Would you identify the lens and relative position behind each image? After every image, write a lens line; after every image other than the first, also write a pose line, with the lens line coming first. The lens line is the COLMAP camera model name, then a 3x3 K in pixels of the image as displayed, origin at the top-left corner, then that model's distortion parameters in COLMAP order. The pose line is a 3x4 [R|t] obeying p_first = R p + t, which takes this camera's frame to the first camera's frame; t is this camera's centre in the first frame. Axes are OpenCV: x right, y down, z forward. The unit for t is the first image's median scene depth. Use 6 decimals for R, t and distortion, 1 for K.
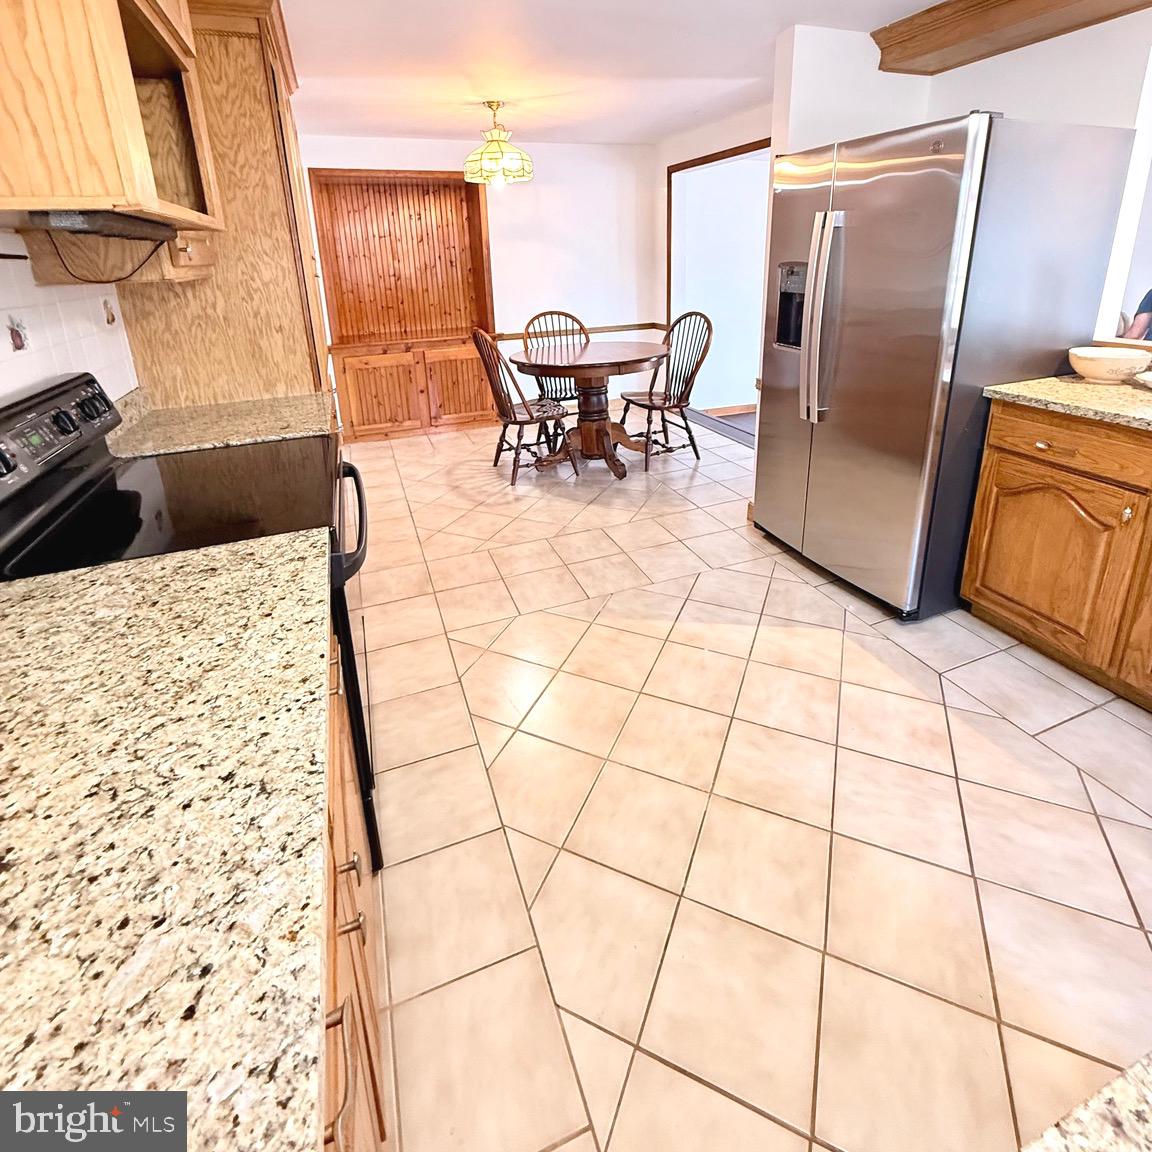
lens RADIAL K [[610.1, 0, 576.7], [0, 610.1, 428.9], [0, 0, 1]] dist [0.000751, -0.000183]
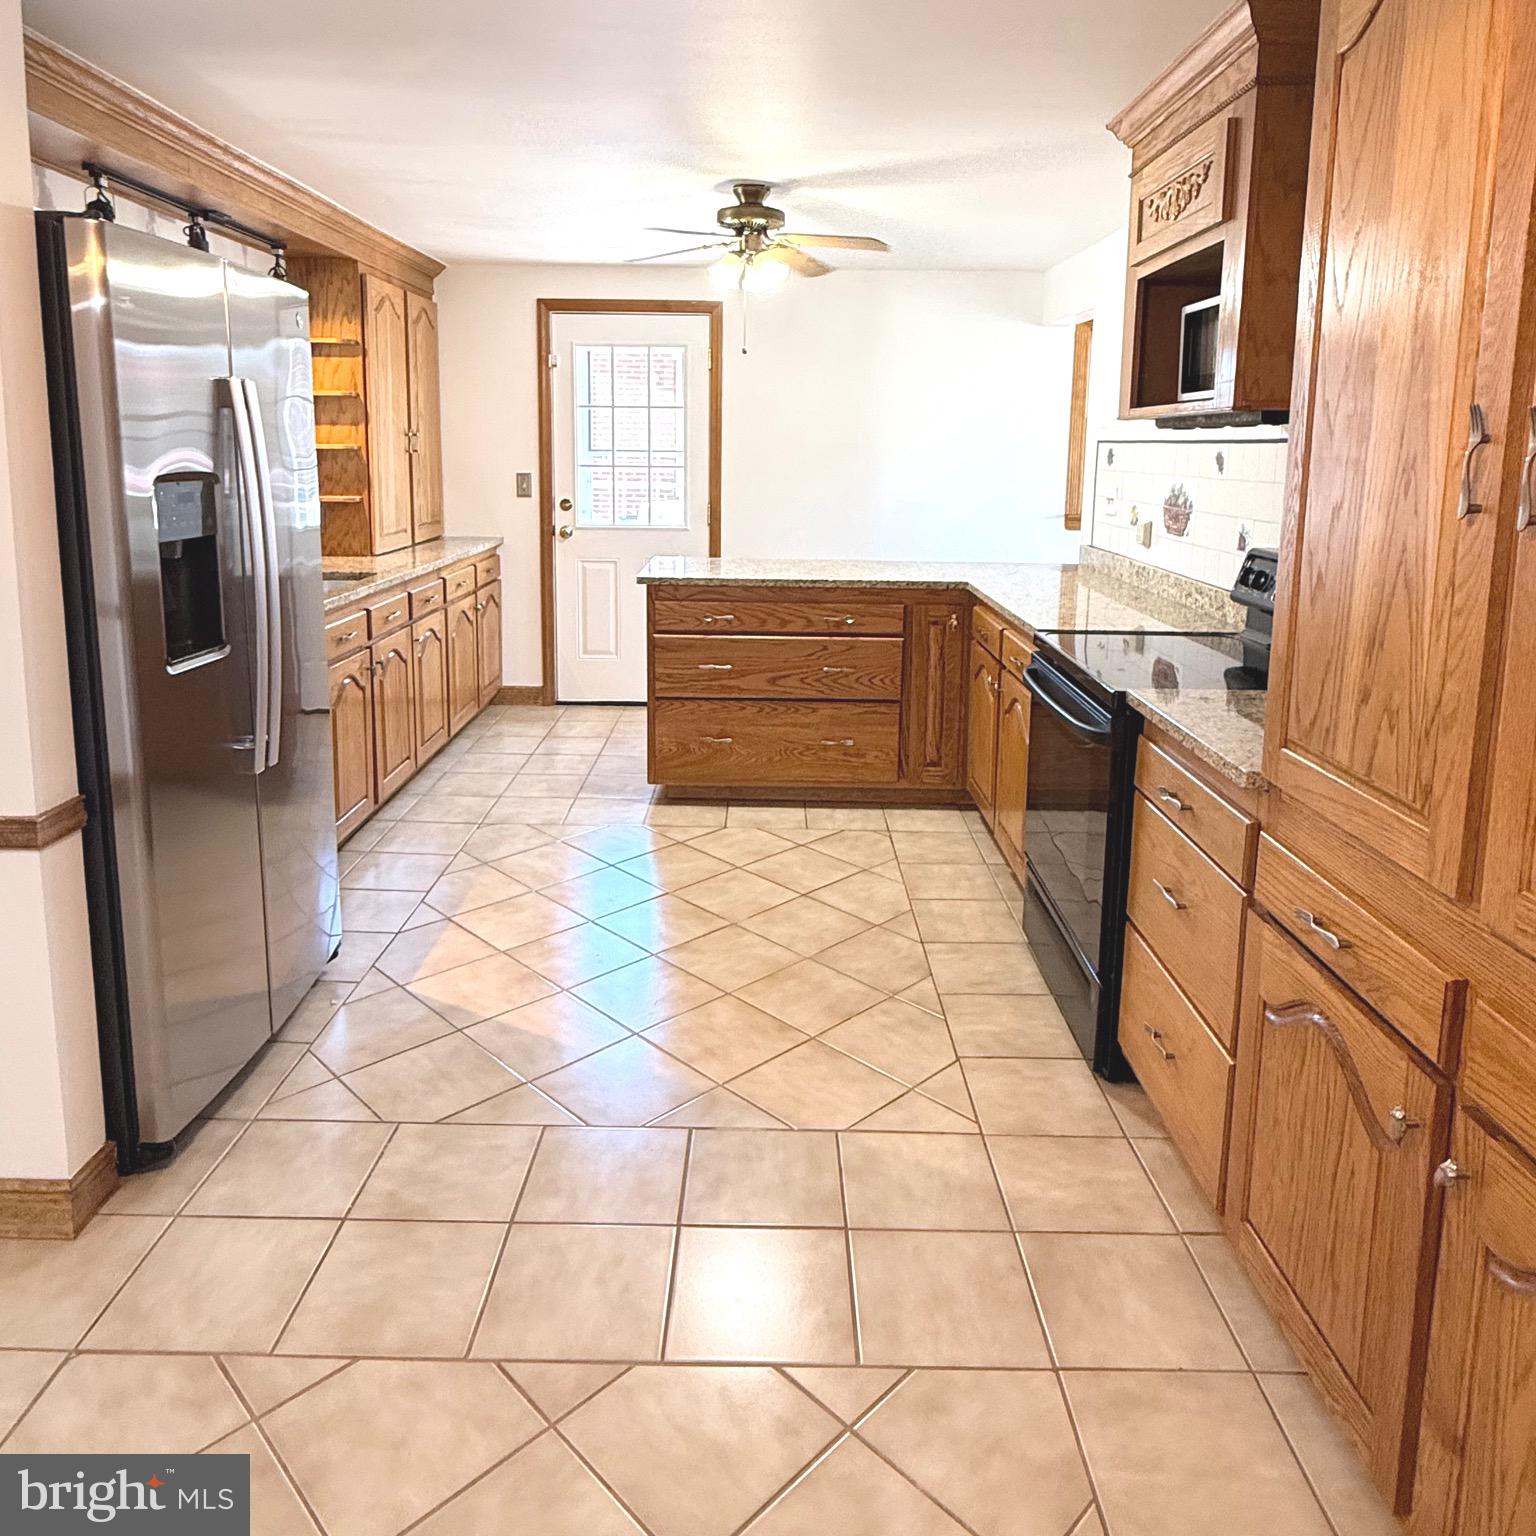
lens RADIAL K [[1109.3, 0, 764.0], [0, 1109.3, 609.4], [0, 0, 1]] dist [-0.001591, -0.003330]
pose [[-0.932904, -0.033888, 0.358527, -0.365235], [0.114474, 0.916020, 0.384451, -0.473936], [-0.341446, 0.399698, -0.850680, 1.689089]]
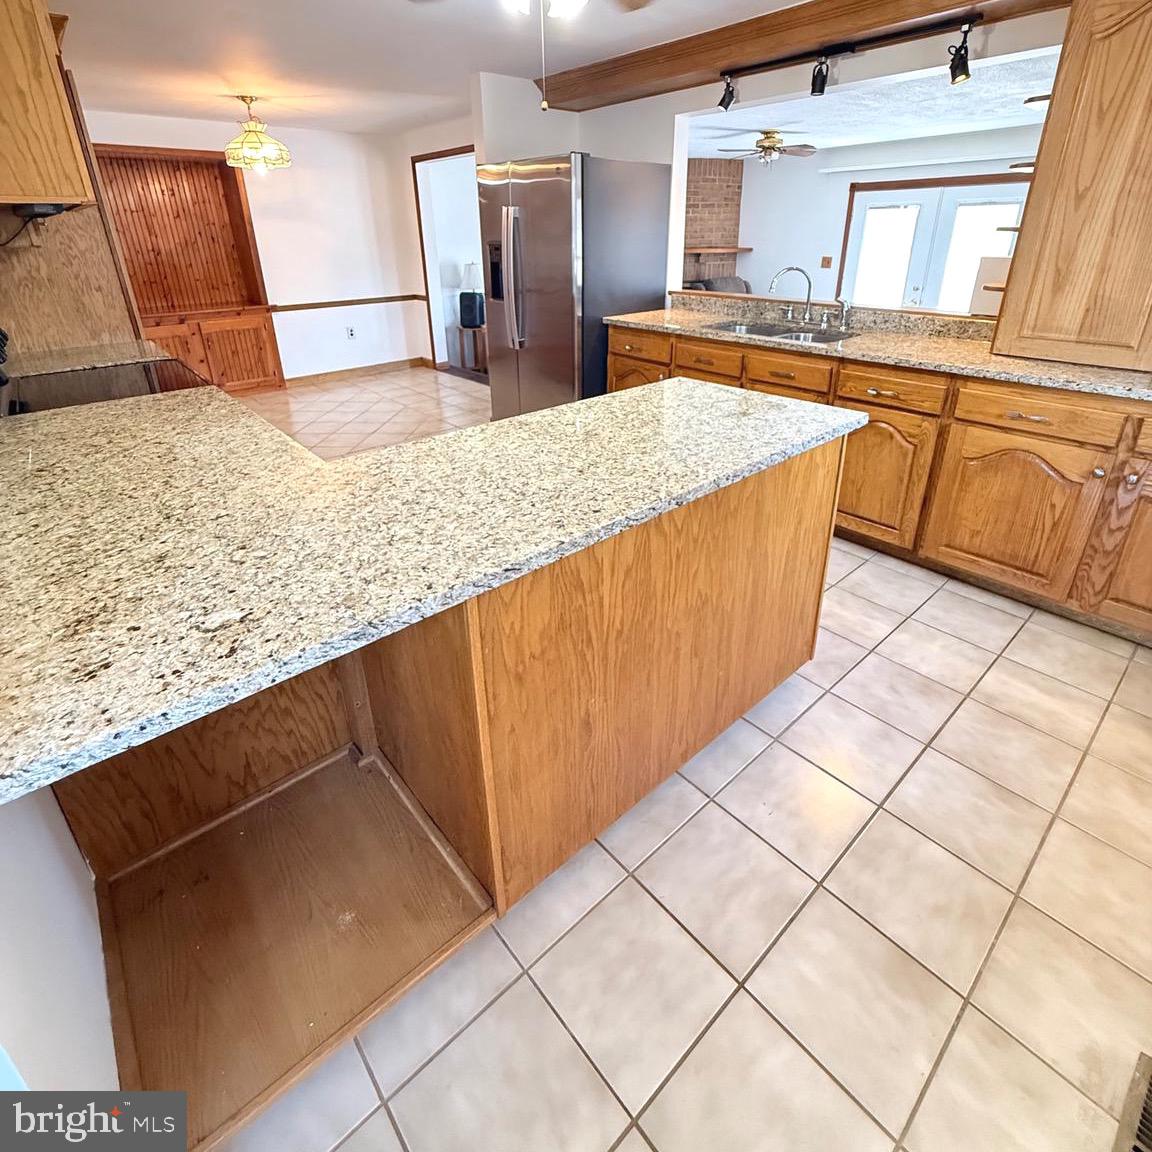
lens RADIAL K [[610.5, 0, 576.0], [0, 610.5, 479.2], [0, 0, 1]] dist [0.001124, -0.000492]
pose [[0.939486, -0.112363, 0.323637, -0.006524], [0.078934, 0.990263, 0.114670, 0.155747], [-0.333371, -0.082185, 0.939207, -0.540684]]
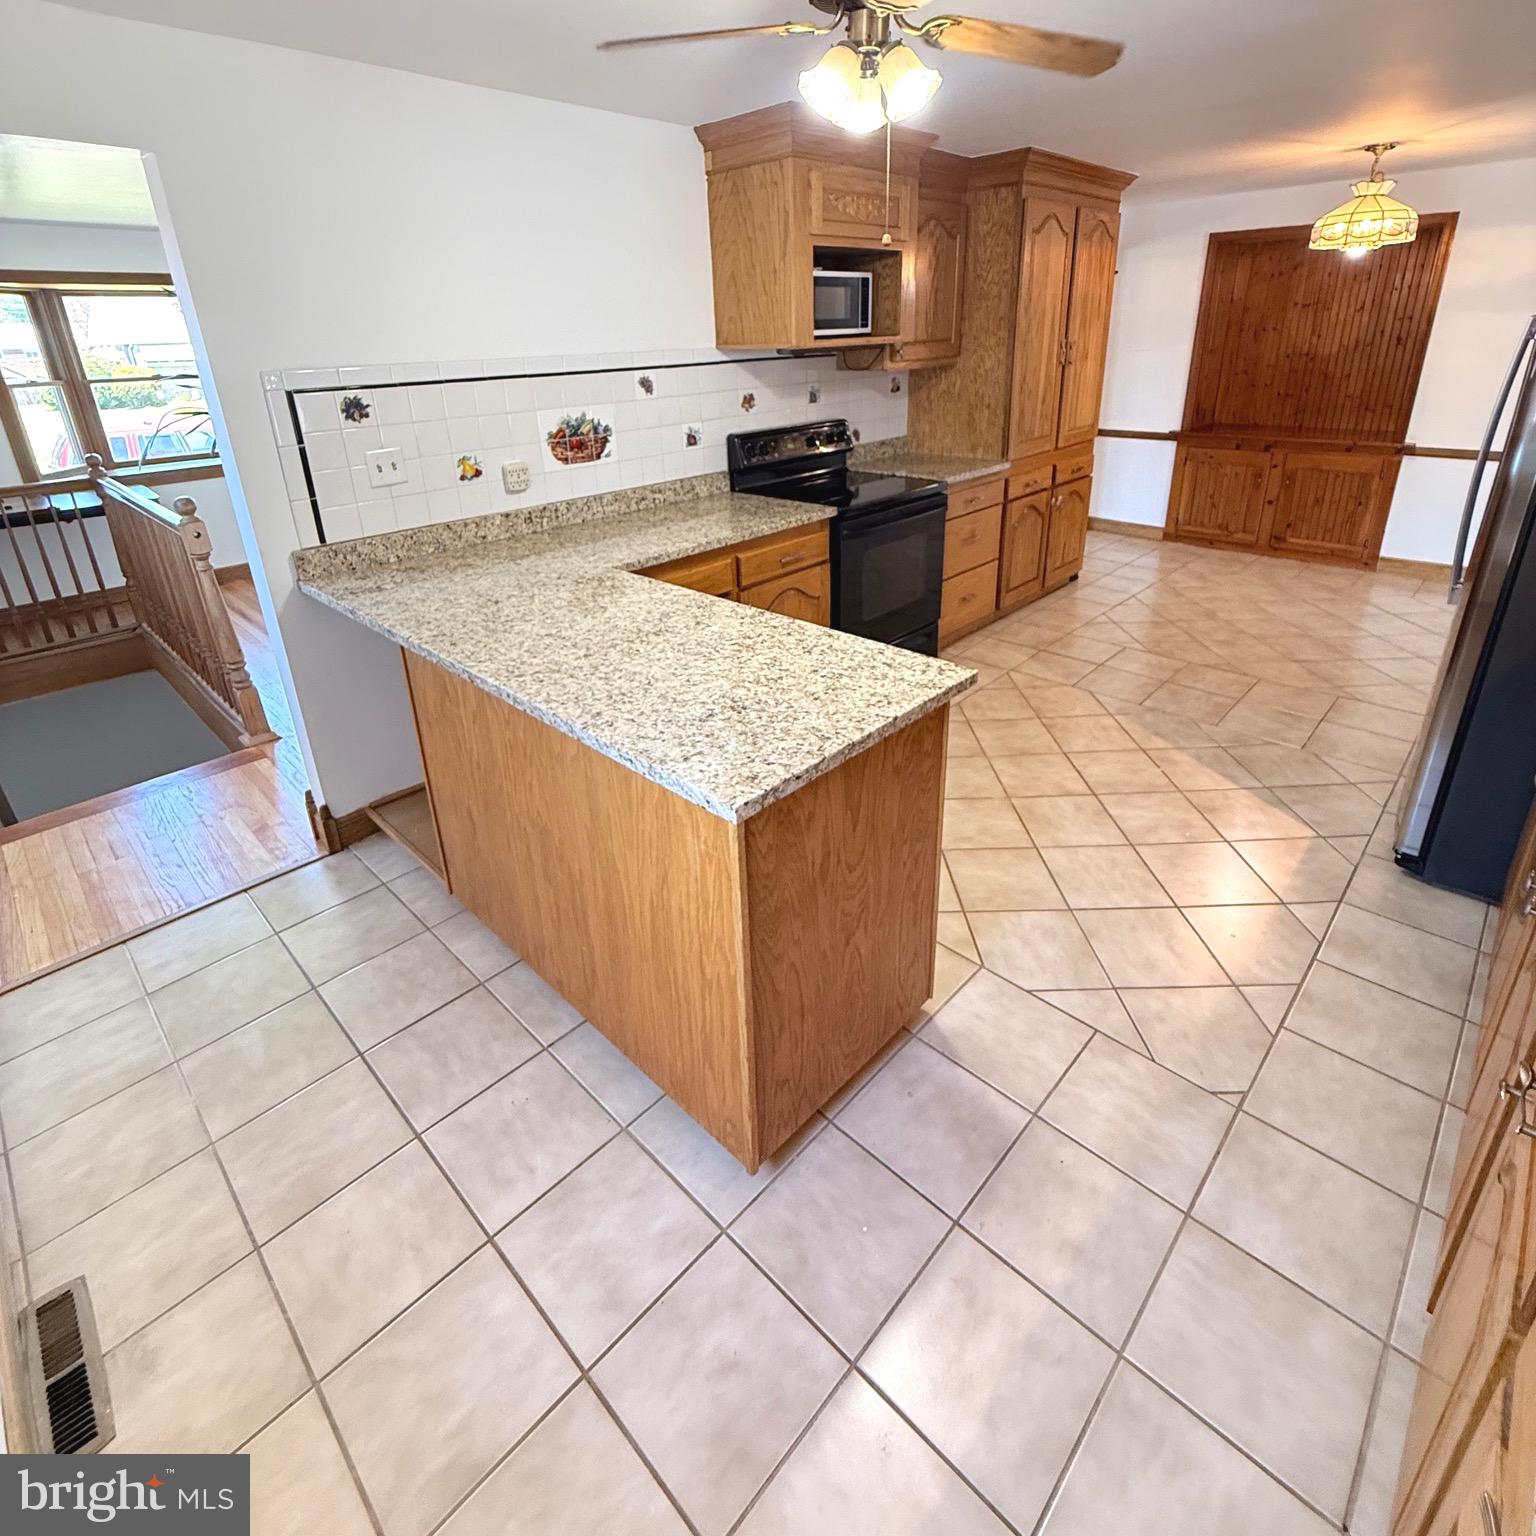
lens RADIAL K [[813.4, 0, 767.0], [0, 813.4, 643.6], [0, 0, 1]] dist [0.001484, -0.000497]
pose [[0.423933, 0.342735, -0.838339, 0.925552], [-0.230936, 0.935942, 0.265858, -0.037677], [0.875756, 0.080897, 0.475927, -0.212616]]
